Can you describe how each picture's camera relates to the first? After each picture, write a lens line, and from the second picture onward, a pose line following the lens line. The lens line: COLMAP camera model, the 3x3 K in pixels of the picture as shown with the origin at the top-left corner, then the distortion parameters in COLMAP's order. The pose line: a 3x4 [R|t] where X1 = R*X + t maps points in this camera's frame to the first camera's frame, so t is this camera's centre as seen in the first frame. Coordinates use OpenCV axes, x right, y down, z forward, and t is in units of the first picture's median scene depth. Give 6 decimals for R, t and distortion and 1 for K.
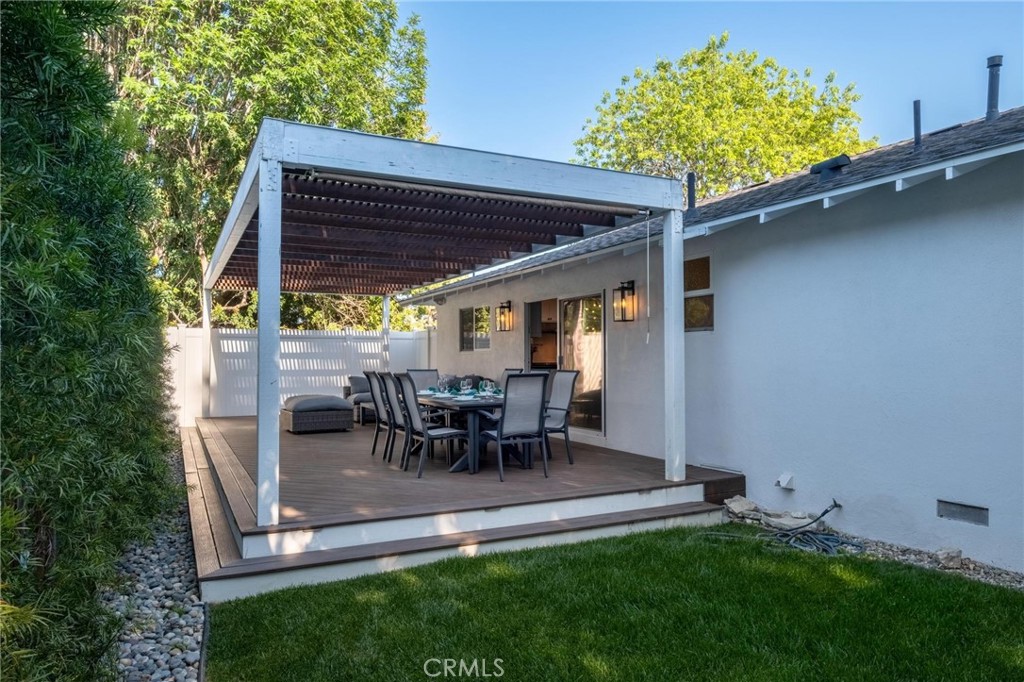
lens RADIAL K [[668.2, 0, 512.0], [0, 668.2, 341.0], [0, 0, 1]] dist [-0.003726, -0.000731]
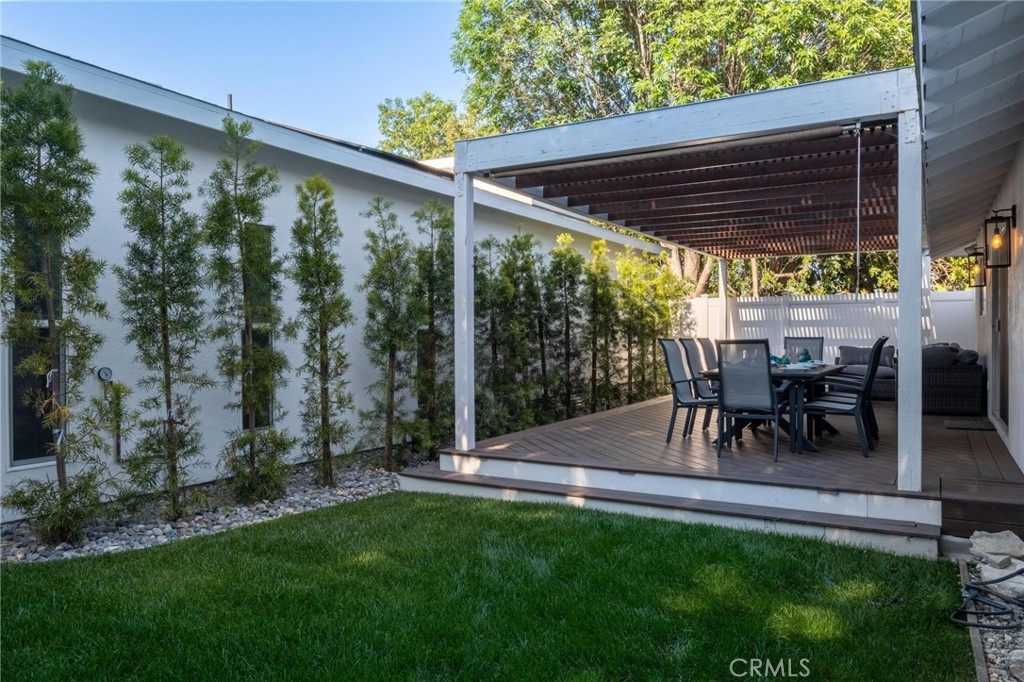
lens RADIAL K [[740.7, 0, 512.0], [0, 740.7, 341.0], [0, 0, 1]] dist [-0.010953, 0.026980]
pose [[0.544775, 0.009418, -0.838529, 0.522395], [0.026809, 0.999230, 0.028640, 0.010557], [0.838154, -0.038082, 0.544103, 0.163462]]
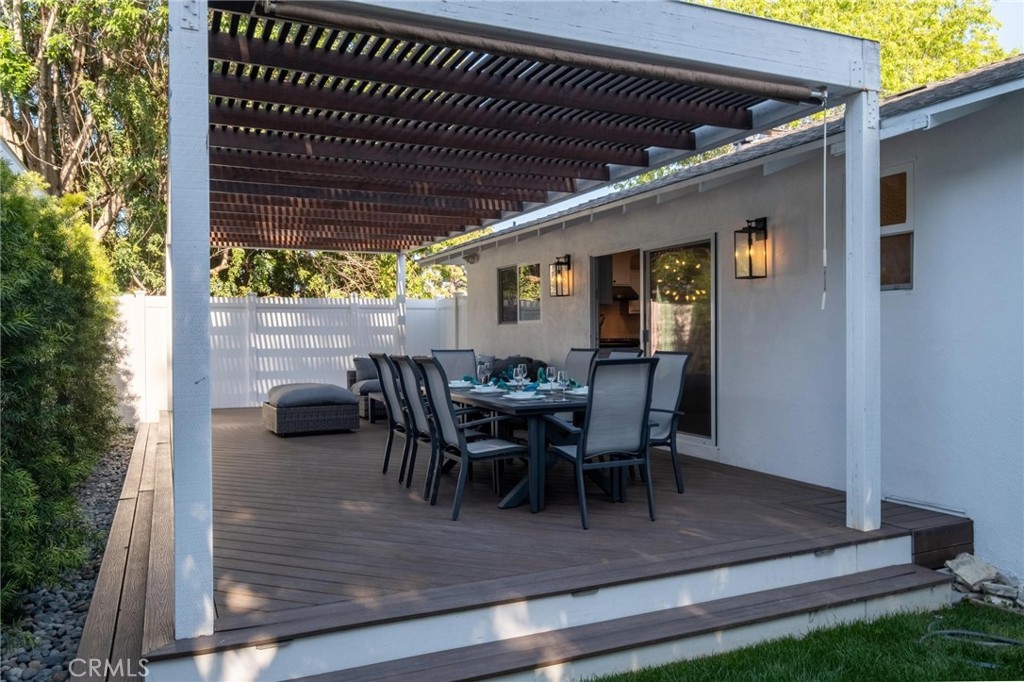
lens RADIAL K [[756.7, 0, 512.0], [0, 756.7, 341.0], [0, 0, 1]] dist [0.004116, 0.003124]
pose [[0.999119, -0.003572, -0.041810, -0.041280], [0.005137, 0.999288, 0.037382, 0.003988], [0.041647, -0.037564, 0.998426, 0.219853]]
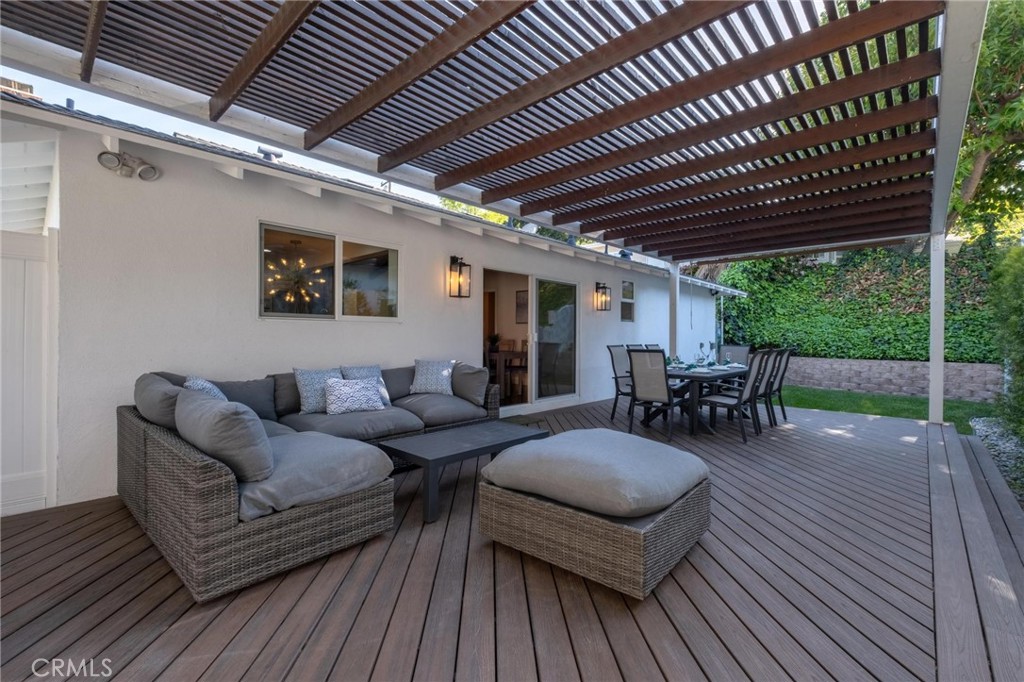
lens RADIAL K [[448.4, 0, 517.0], [0, 448.4, 343.7], [0, 0, 1]] dist [0.002923, 0.000007]
pose [[-0.354465, -0.018745, 0.934881, -0.657834], [-0.034526, 0.999380, 0.006947, 0.039946], [-0.934431, -0.029816, -0.354893, 1.482684]]
